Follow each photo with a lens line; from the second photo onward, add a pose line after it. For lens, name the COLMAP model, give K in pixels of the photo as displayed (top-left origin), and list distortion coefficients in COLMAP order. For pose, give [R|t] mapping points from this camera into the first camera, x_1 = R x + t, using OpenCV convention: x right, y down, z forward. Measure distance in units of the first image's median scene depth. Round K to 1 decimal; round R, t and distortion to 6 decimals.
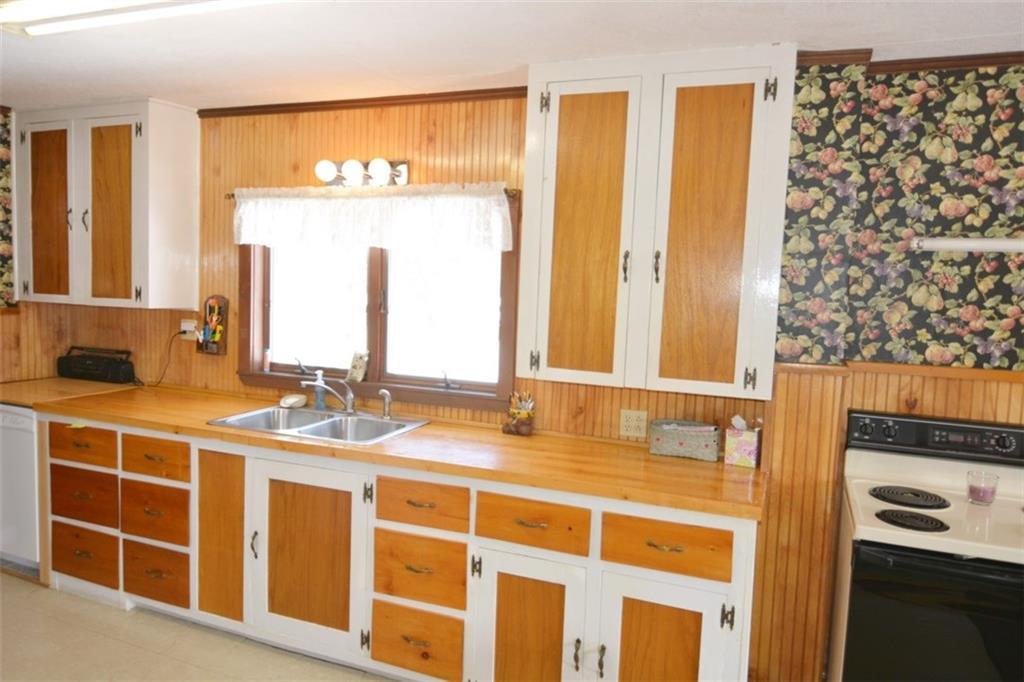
lens RADIAL K [[696.9, 0, 510.1], [0, 696.9, 342.6], [0, 0, 1]] dist [0.006001, -0.020251]
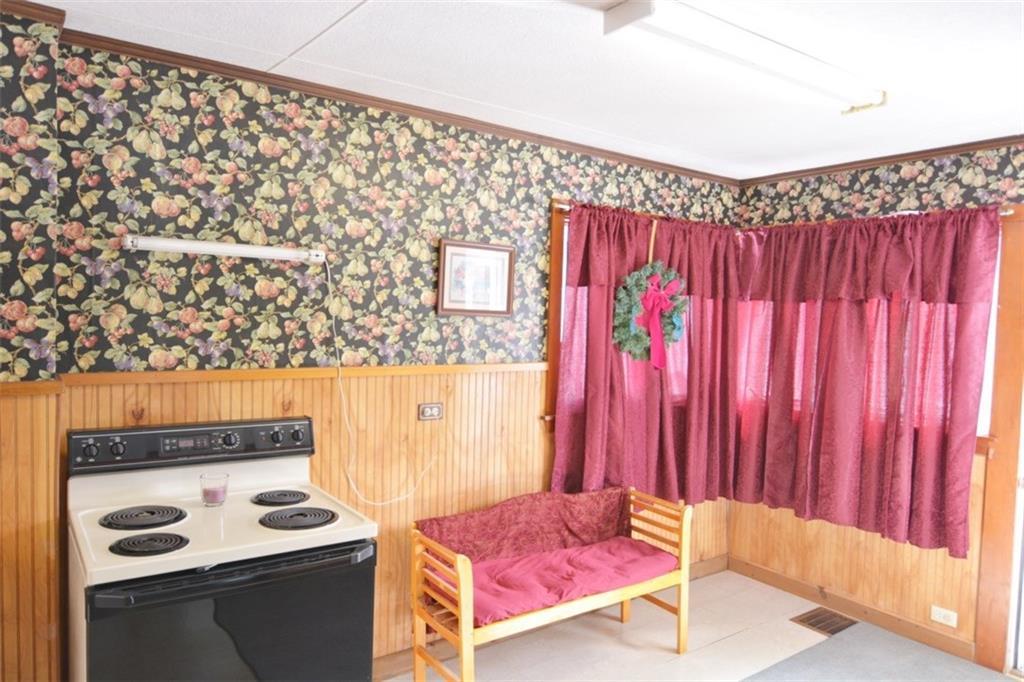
lens RADIAL K [[696.9, 0, 509.8], [0, 696.9, 346.3], [0, 0, 1]] dist [0.006001, -0.020251]
pose [[0.519908, -0.060636, 0.852067, 0.048932], [0.056878, 0.997721, 0.036296, -0.008212], [-0.852326, 0.029593, 0.522172, 0.092895]]
